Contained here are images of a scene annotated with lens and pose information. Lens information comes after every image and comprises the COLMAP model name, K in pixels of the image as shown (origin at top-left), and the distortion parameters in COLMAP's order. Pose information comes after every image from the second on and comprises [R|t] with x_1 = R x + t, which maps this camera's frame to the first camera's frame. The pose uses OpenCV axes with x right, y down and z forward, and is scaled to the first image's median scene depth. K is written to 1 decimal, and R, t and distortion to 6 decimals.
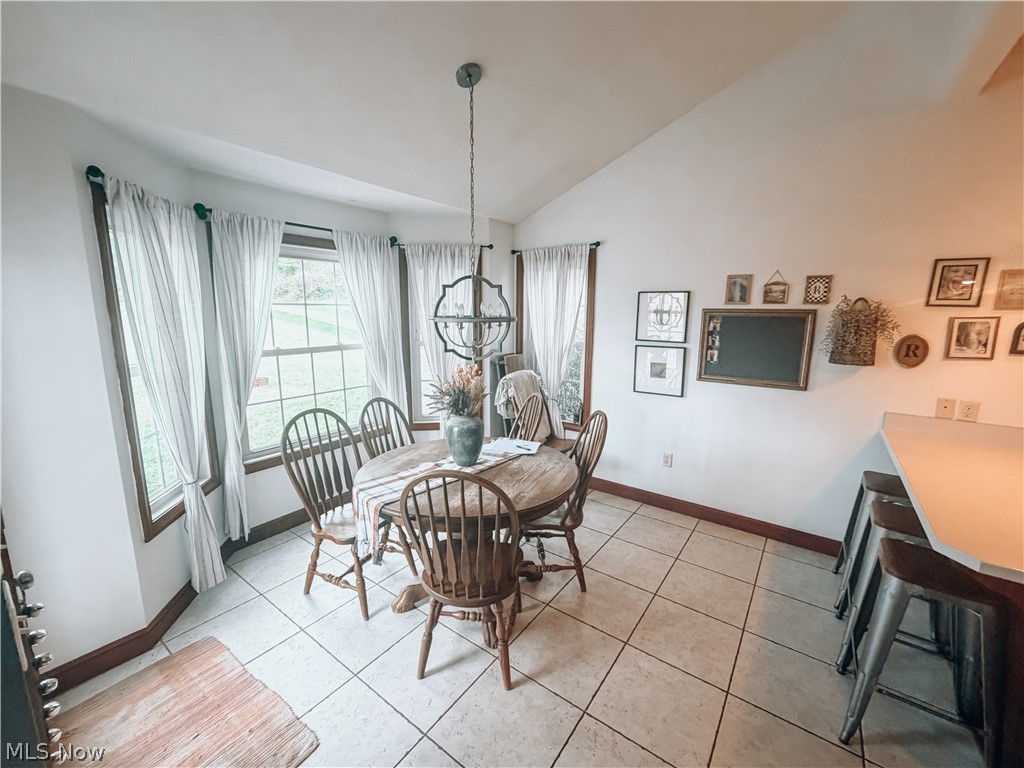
lens RADIAL K [[432.7, 0, 512.0], [0, 432.7, 384.0], [0, 0, 1]] dist [-0.000298, 0.000062]
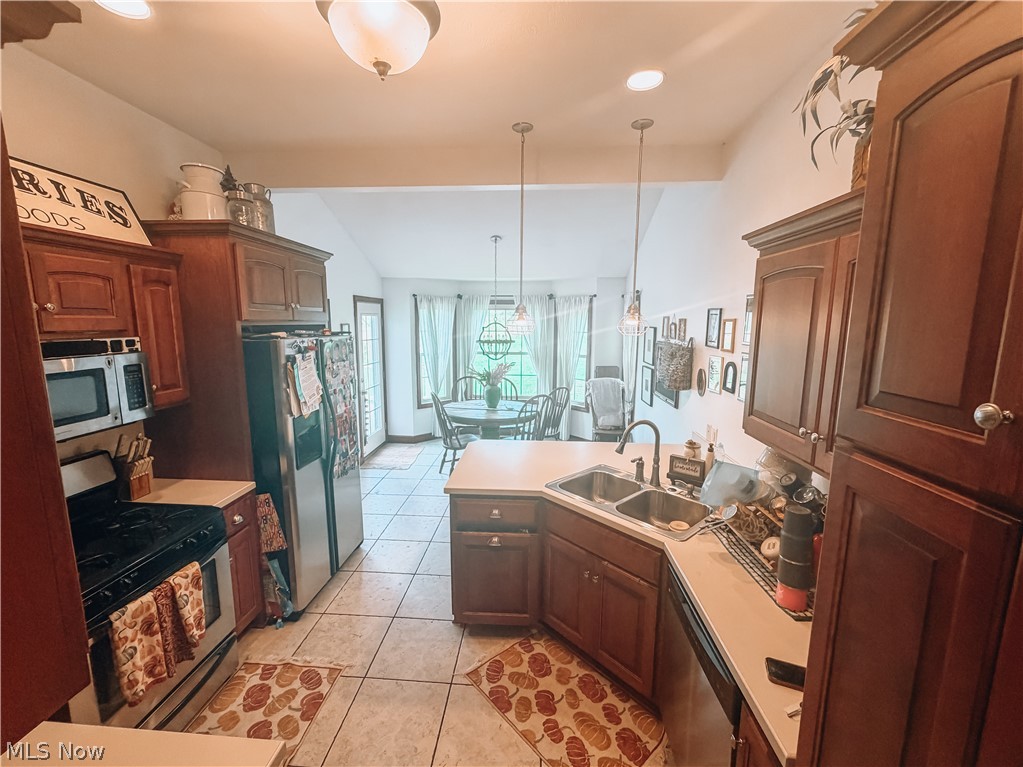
lens RADIAL K [[432.3, 0, 511.5], [0, 432.3, 383.5], [0, 0, 1]] dist [-0.000298, 0.000062]
pose [[0.539286, 0.122512, -0.833164, 1.554296], [-0.146165, 0.987962, 0.050666, -0.053390], [0.829341, 0.094456, 0.550701, -0.120096]]
